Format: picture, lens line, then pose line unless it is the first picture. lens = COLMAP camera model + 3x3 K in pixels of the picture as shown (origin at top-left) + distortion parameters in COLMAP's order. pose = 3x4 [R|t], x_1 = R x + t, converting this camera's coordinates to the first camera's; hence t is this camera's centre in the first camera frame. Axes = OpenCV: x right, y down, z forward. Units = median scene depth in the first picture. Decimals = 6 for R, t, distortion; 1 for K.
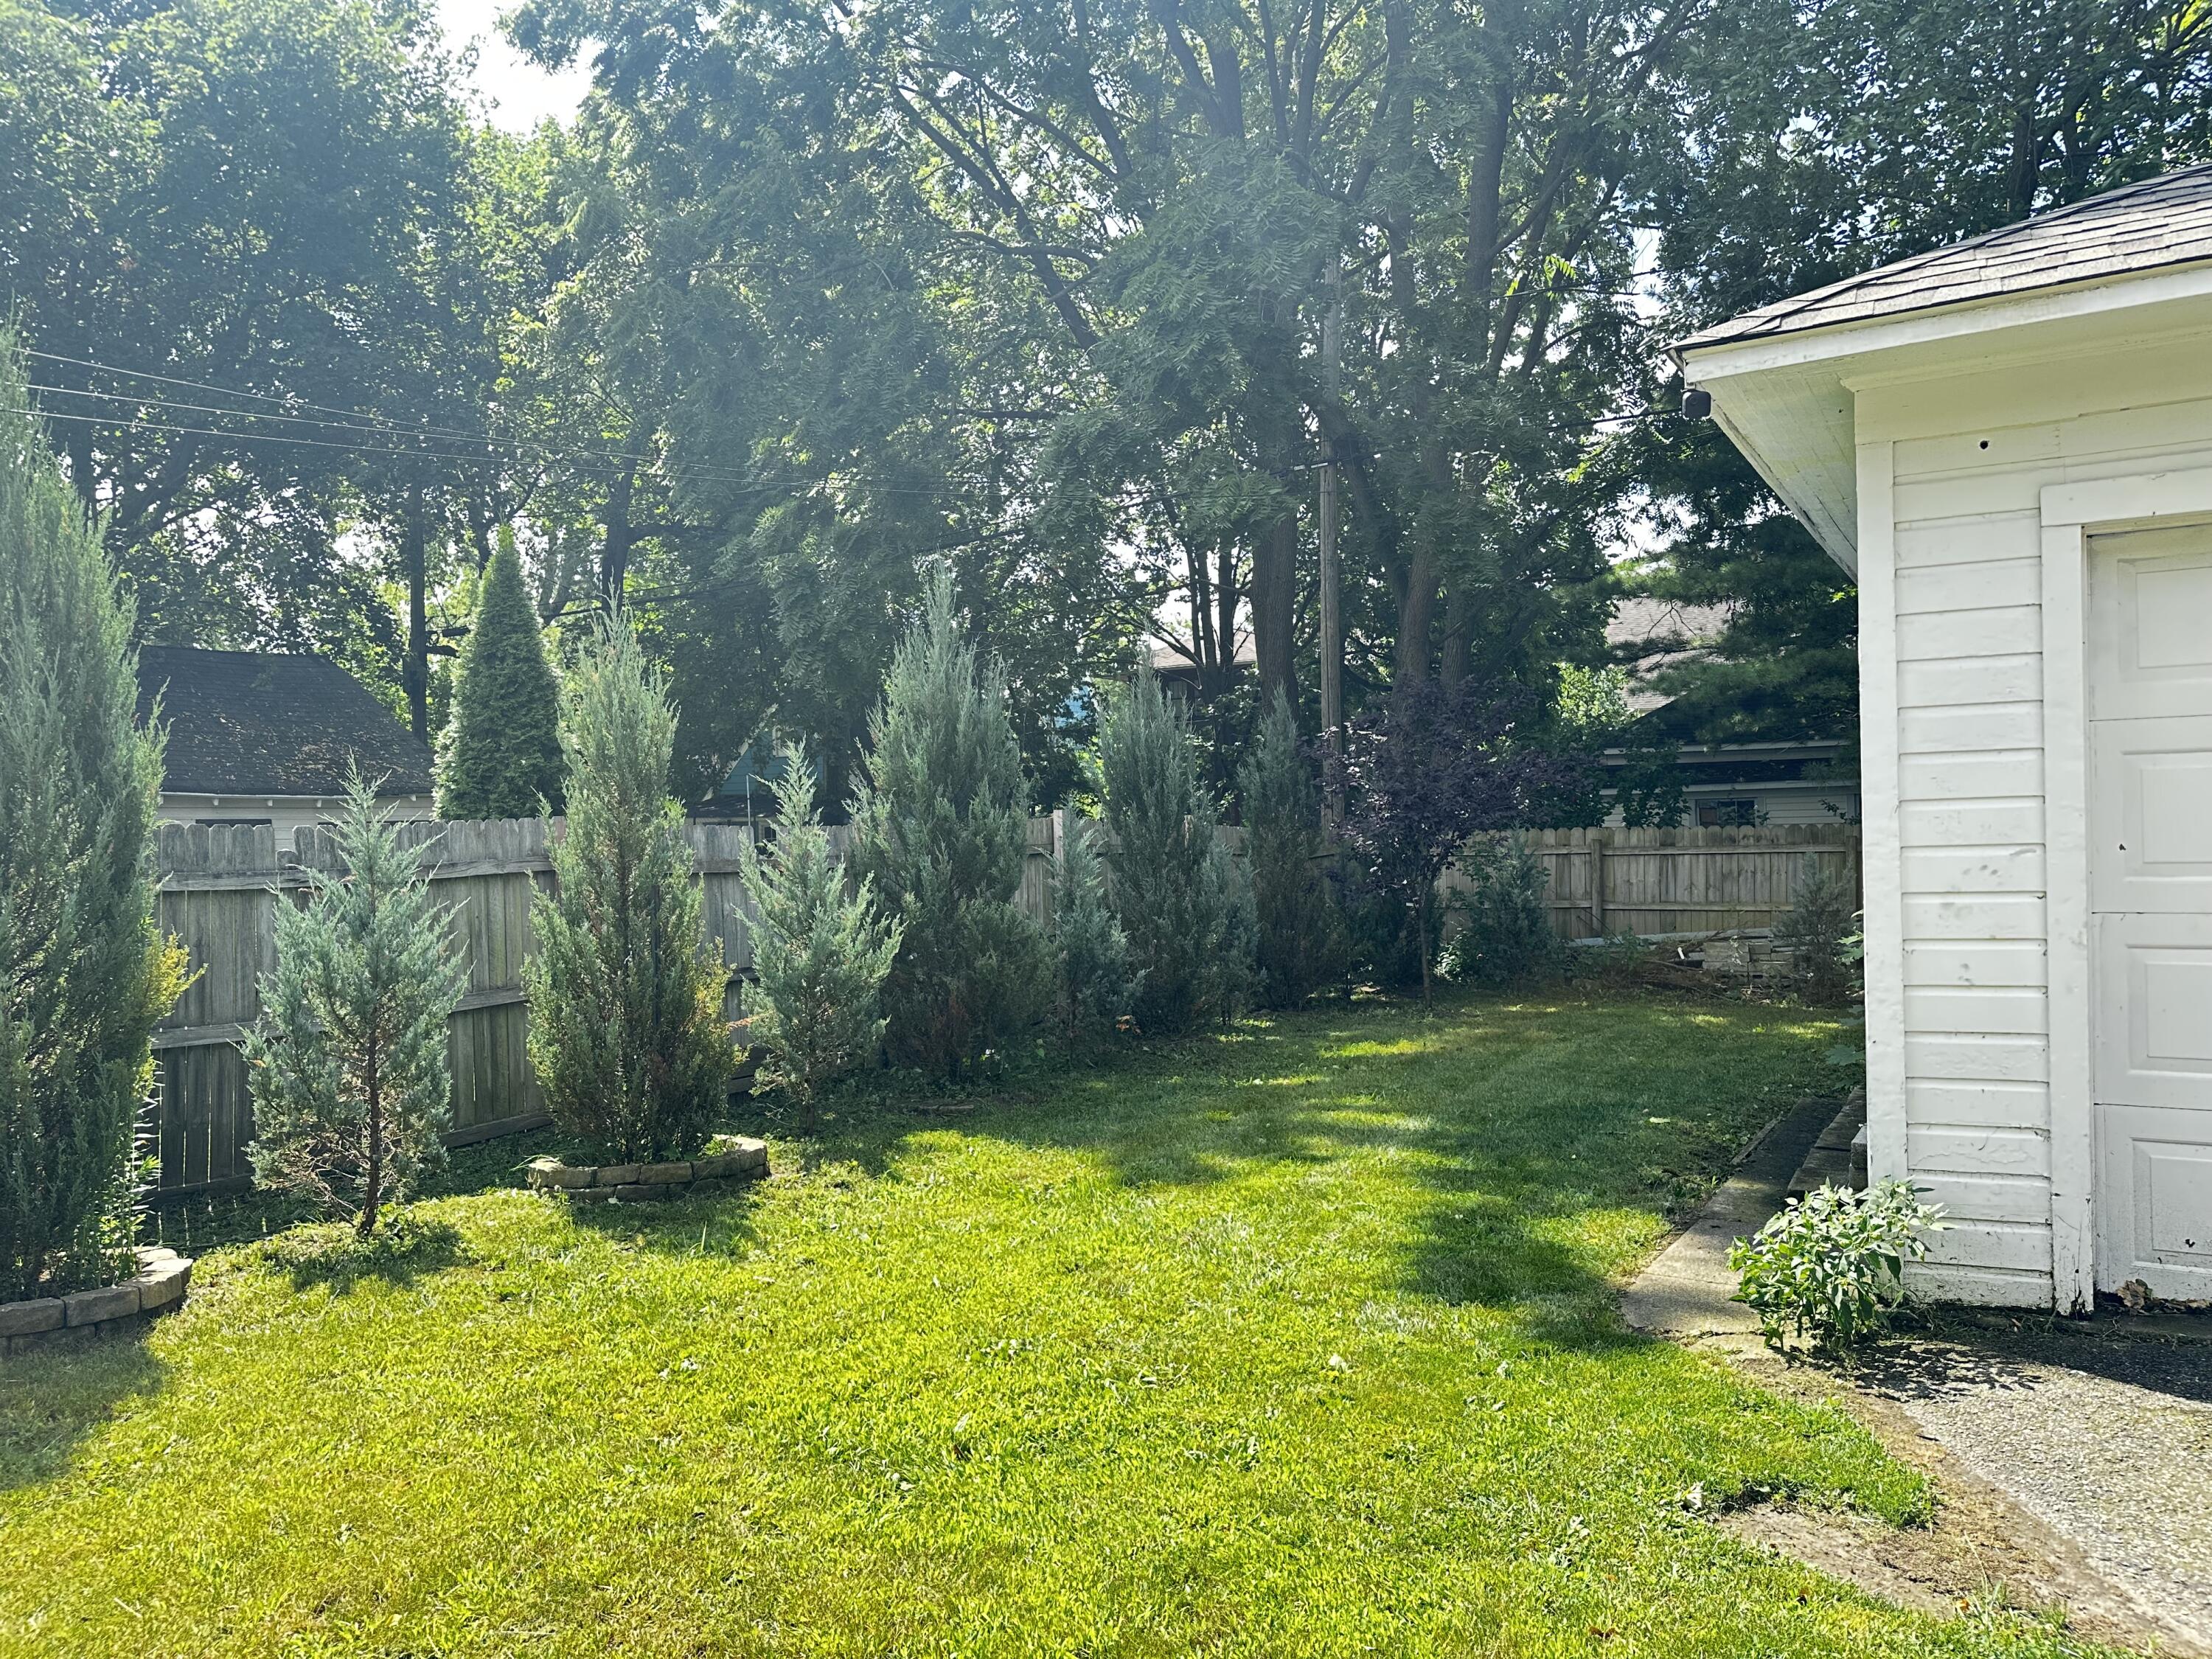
lens RADIAL K [[1555.0, 0, 1094.8], [0, 1555.0, 838.4], [0, 0, 1]] dist [0.126892, -0.166191]
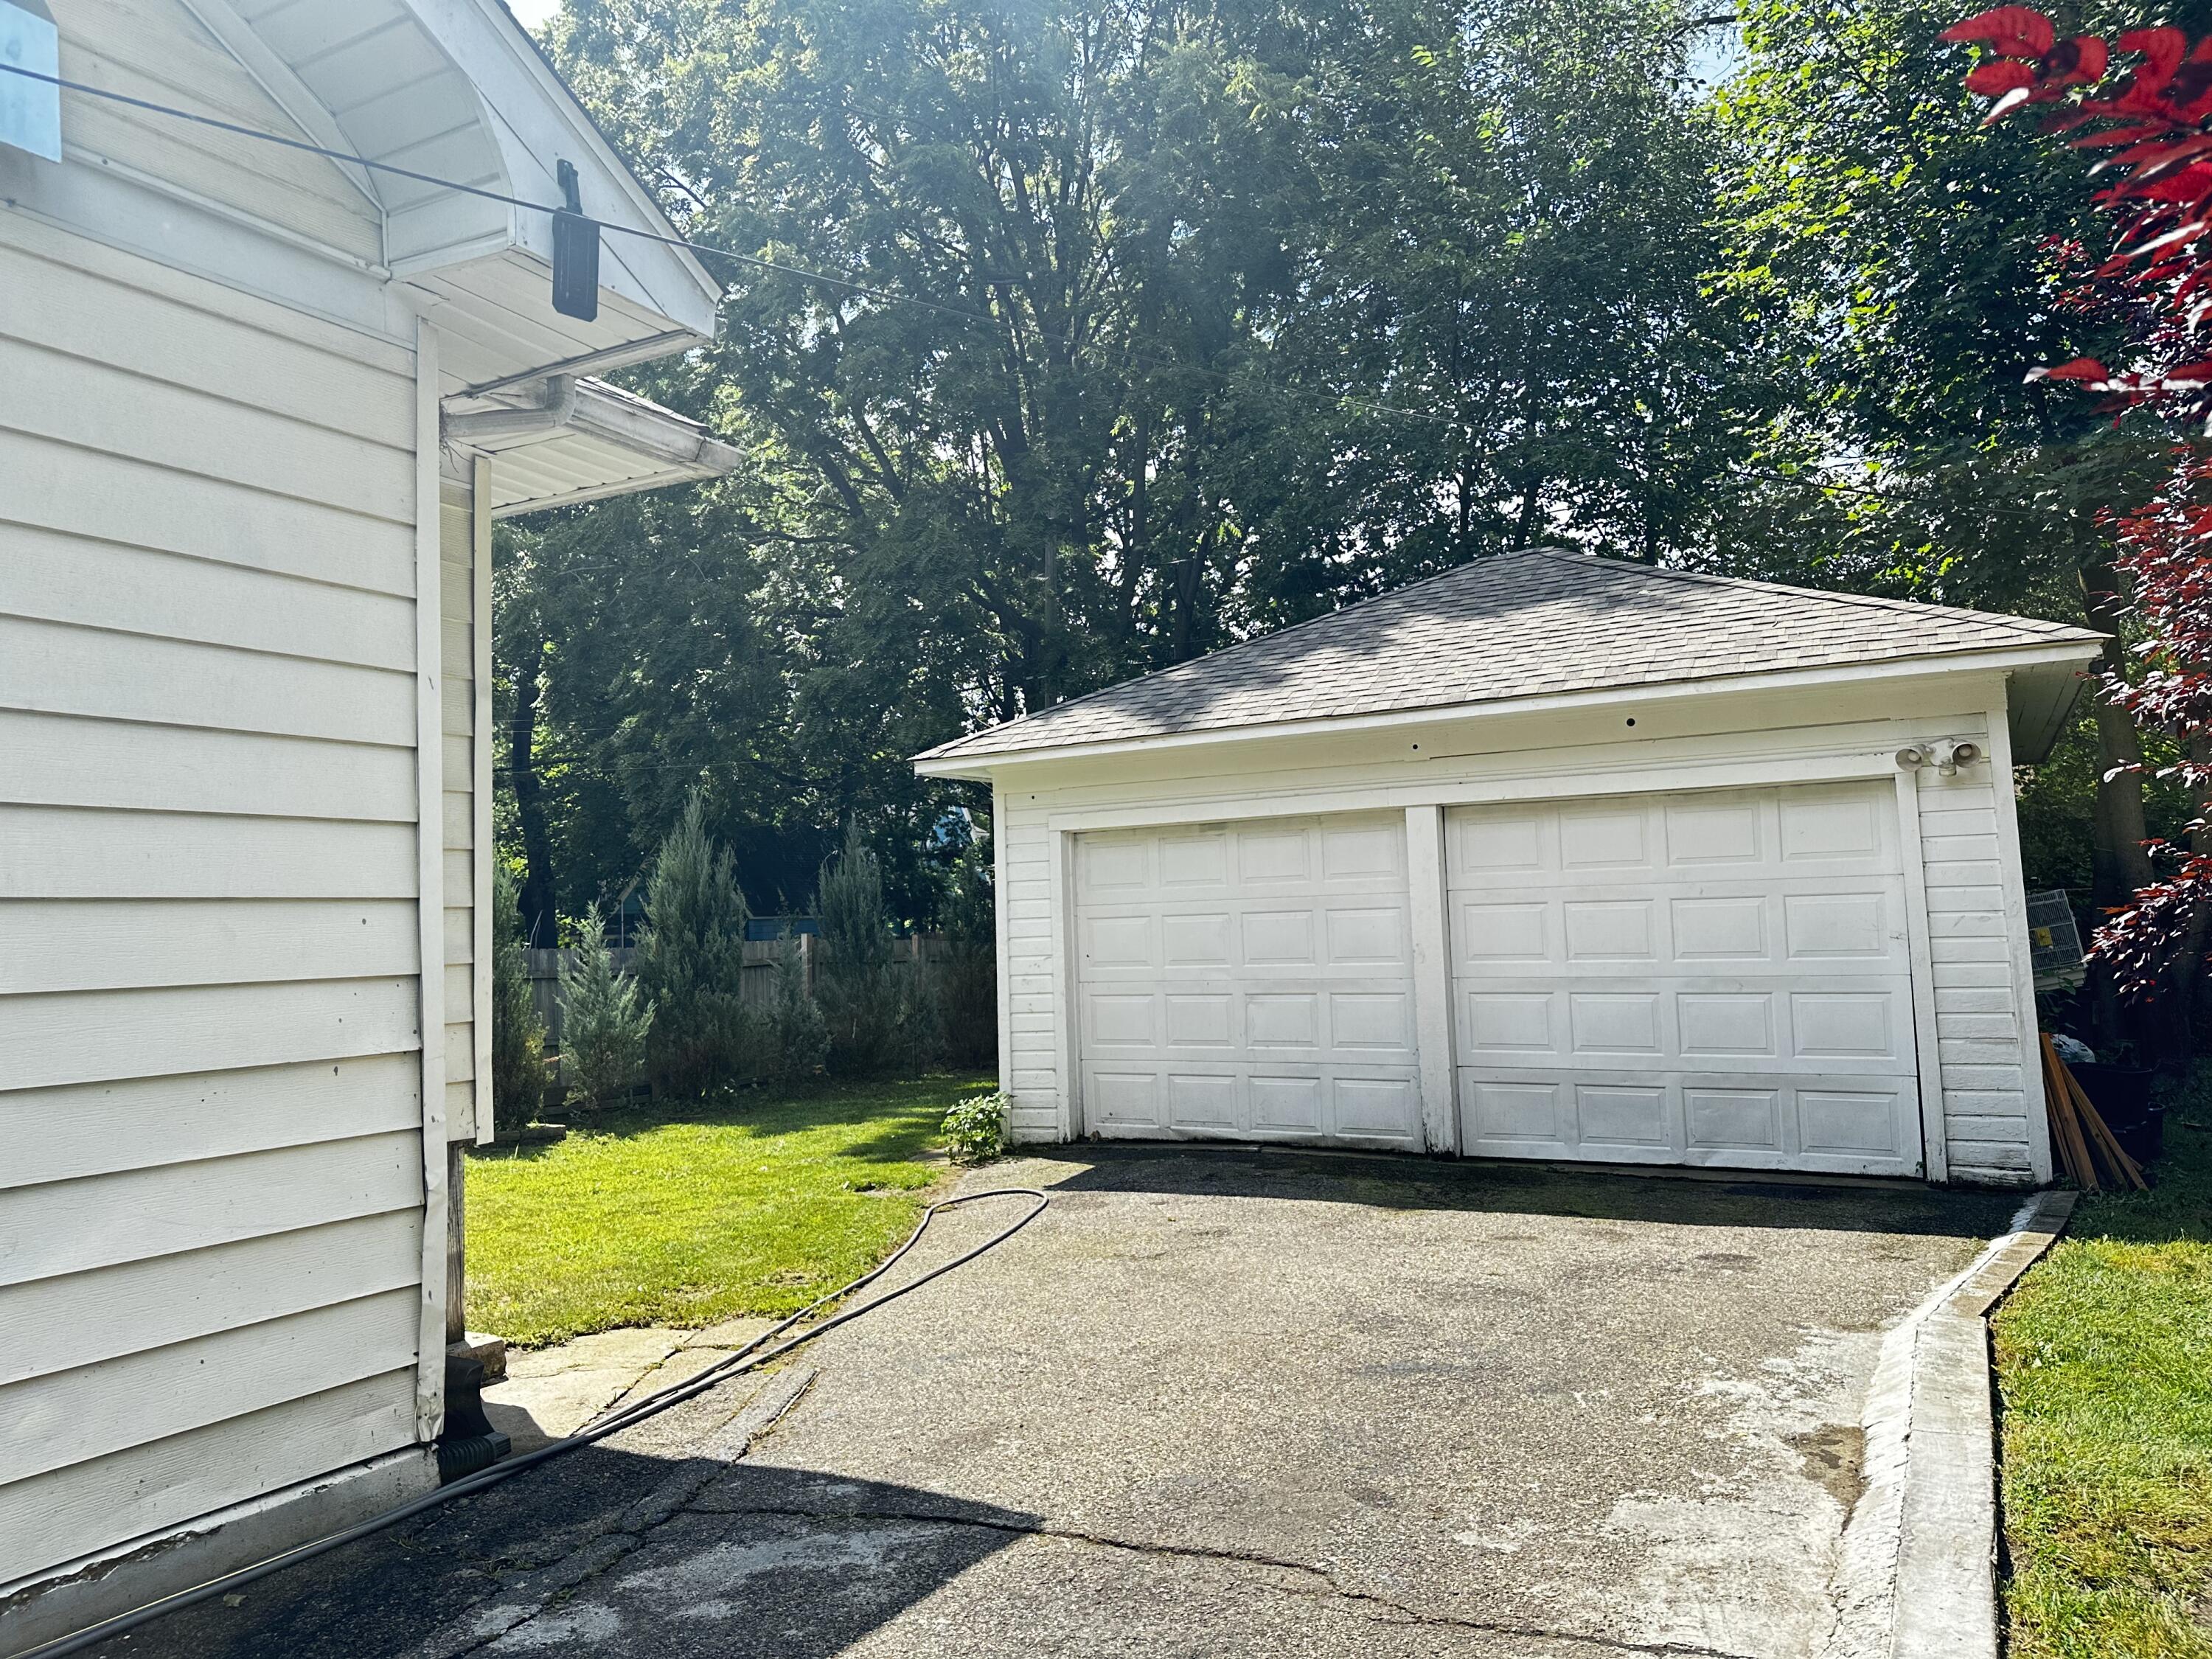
lens RADIAL K [[1555.0, 0, 1094.8], [0, 1555.0, 838.4], [0, 0, 1]] dist [0.126892, -0.166191]
pose [[0.999186, -0.008906, 0.039335, 0.498632], [0.011577, 0.997604, -0.068205, -0.009772], [-0.038633, 0.068605, 0.996896, -1.299376]]
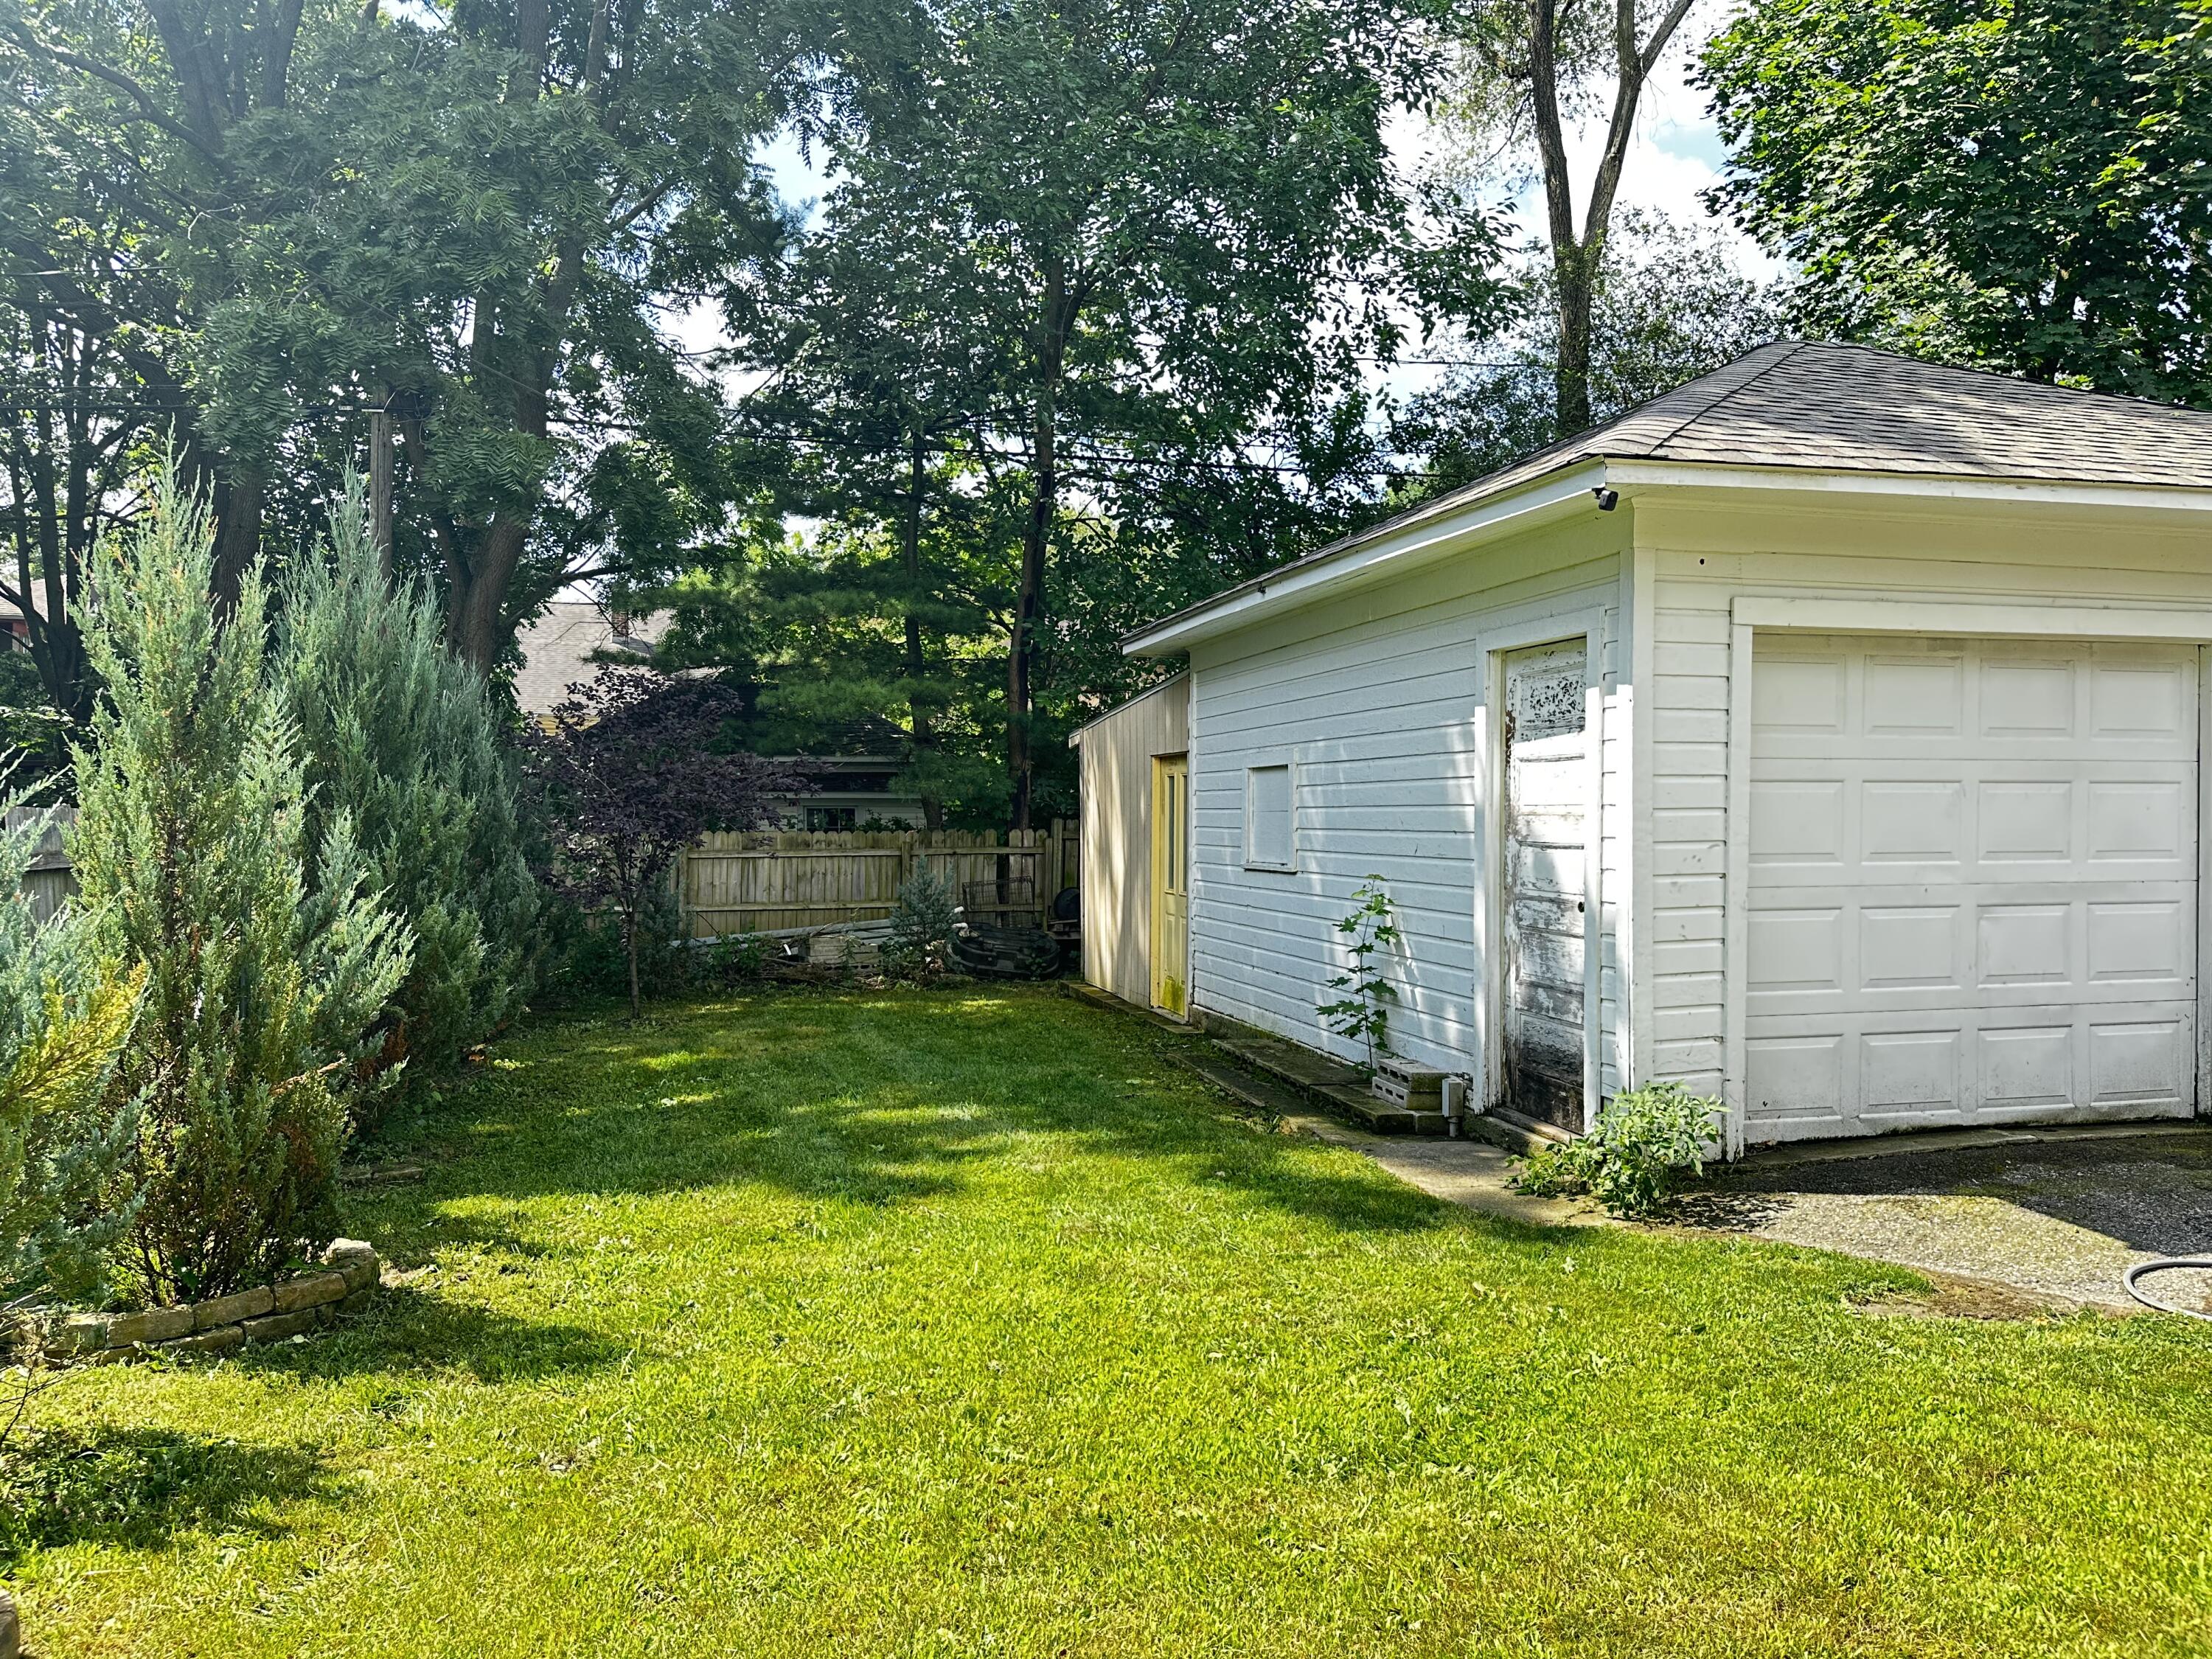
lens RADIAL K [[1555.0, 0, 1094.8], [0, 1555.0, 838.4], [0, 0, 1]] dist [0.126892, -0.166191]
pose [[0.704676, 0.013609, 0.709398, -0.752842], [-0.001101, 0.999836, -0.018088, 0.025311], [-0.709528, 0.011965, 0.704576, 0.344366]]
